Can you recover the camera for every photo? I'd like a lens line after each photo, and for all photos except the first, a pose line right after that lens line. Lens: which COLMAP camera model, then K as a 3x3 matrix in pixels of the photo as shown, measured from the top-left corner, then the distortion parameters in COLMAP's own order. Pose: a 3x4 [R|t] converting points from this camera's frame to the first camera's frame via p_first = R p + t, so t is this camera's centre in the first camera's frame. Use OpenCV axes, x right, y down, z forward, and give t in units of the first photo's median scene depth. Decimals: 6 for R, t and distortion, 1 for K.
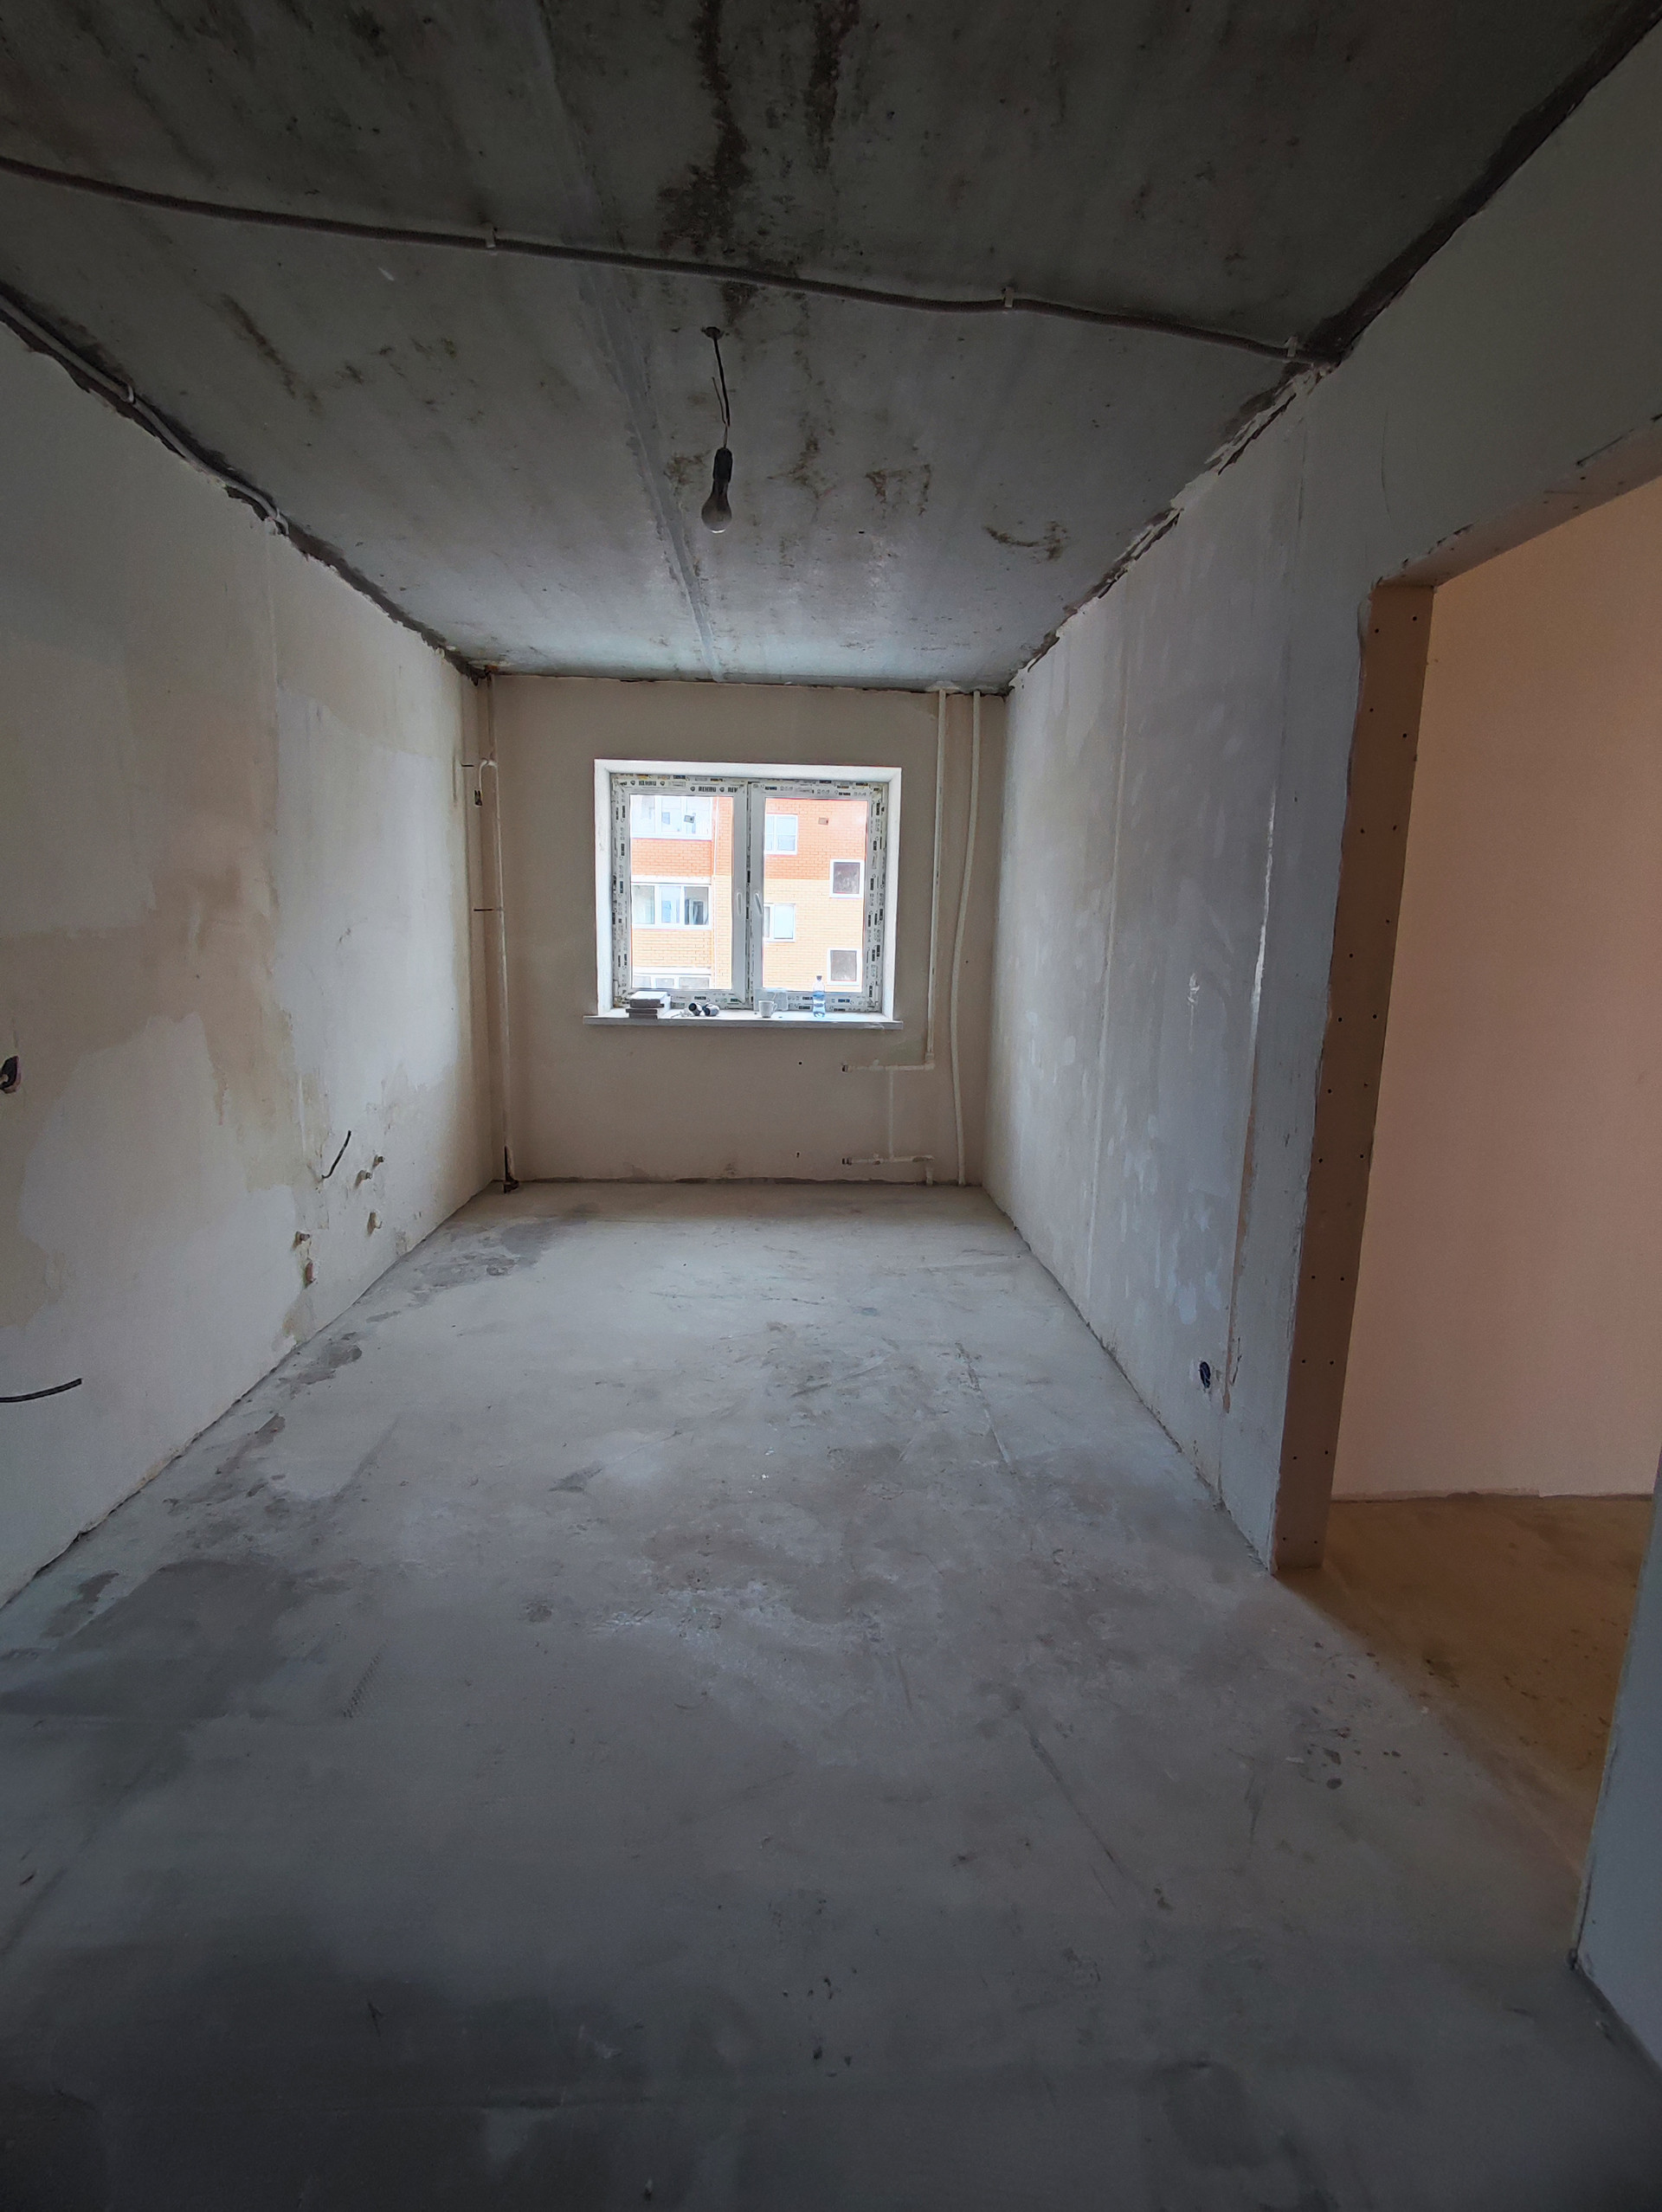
lens RADIAL K [[1004.9, 0, 824.7], [0, 1004.9, 1090.7], [0, 0, 1]] dist [-0.005329, -0.002379]
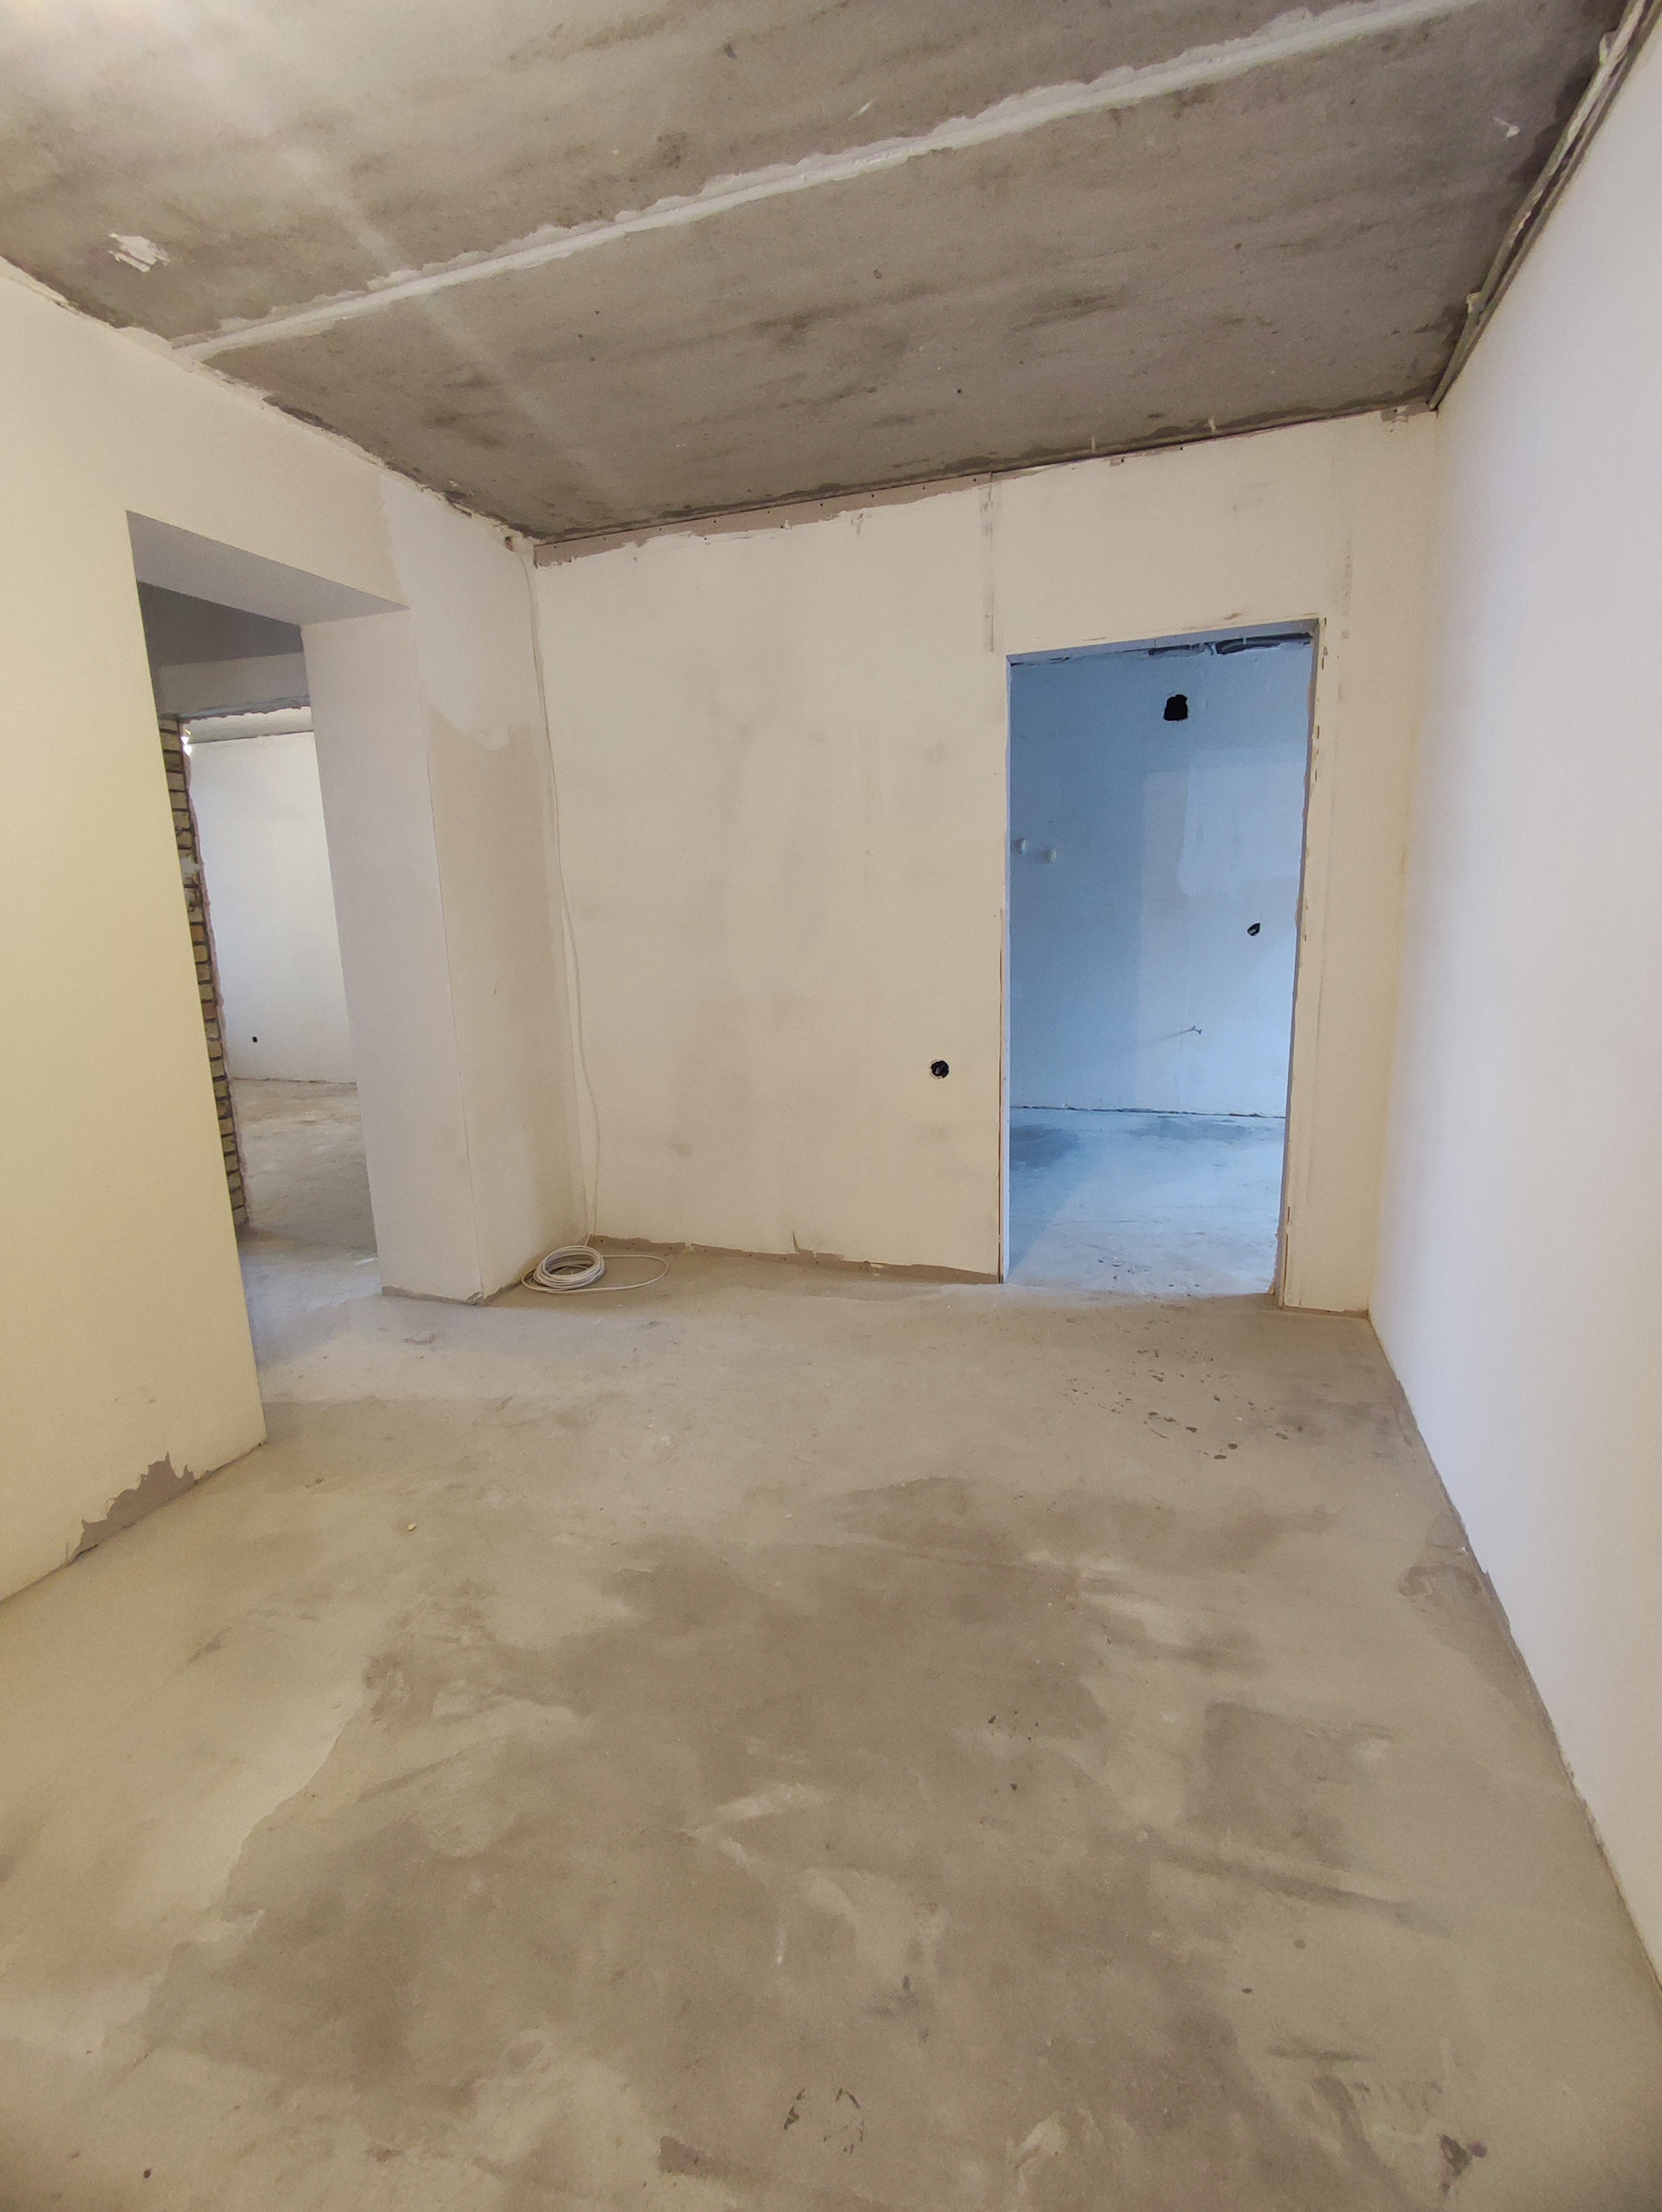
lens RADIAL K [[1004.9, 0, 824.7], [0, 1004.9, 1090.7], [0, 0, 1]] dist [-0.005329, -0.002379]
pose [[-0.360053, 0.170932, -0.917139, 2.292580], [-0.134758, 0.963233, 0.232427, -0.067077], [0.923148, 0.207277, -0.323781, 0.940800]]
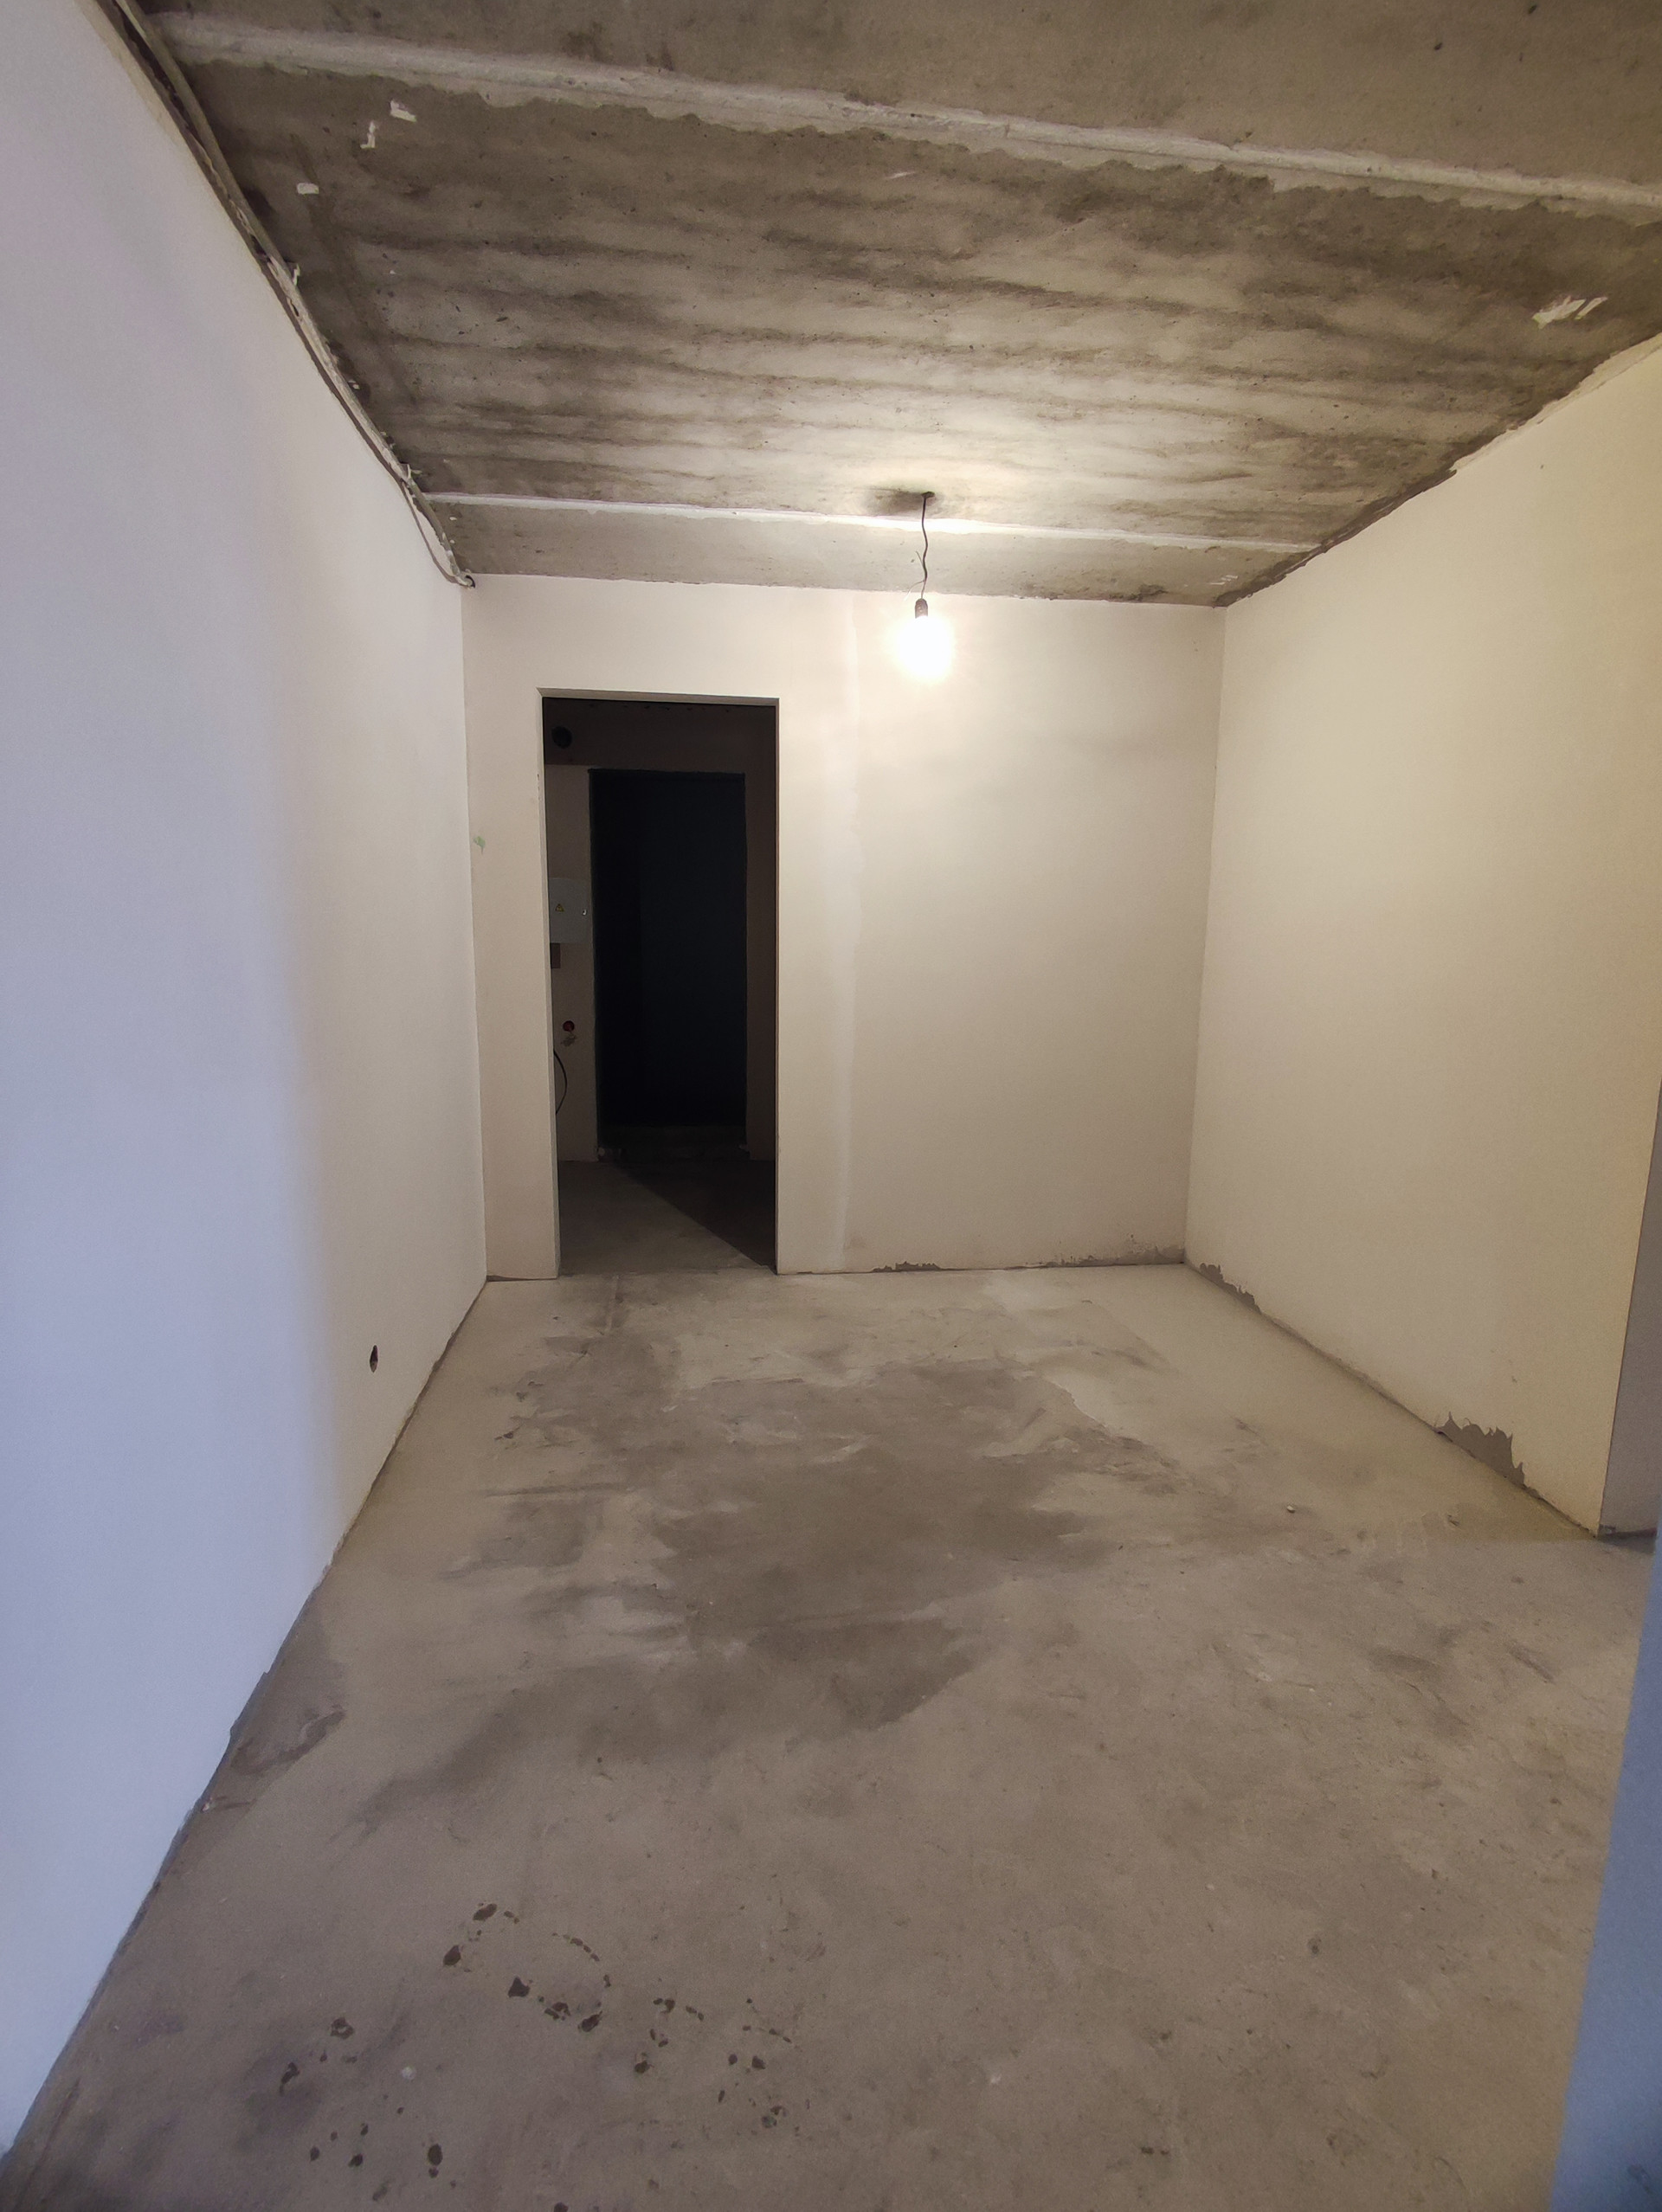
lens RADIAL K [[1004.9, 0, 824.7], [0, 1004.9, 1090.7], [0, 0, 1]] dist [-0.005329, -0.002379]
pose [[-0.101502, -0.177770, 0.978823, 0.478278], [0.155638, 0.968952, 0.192116, -0.076078], [-0.982586, 0.171842, -0.070683, 0.798471]]
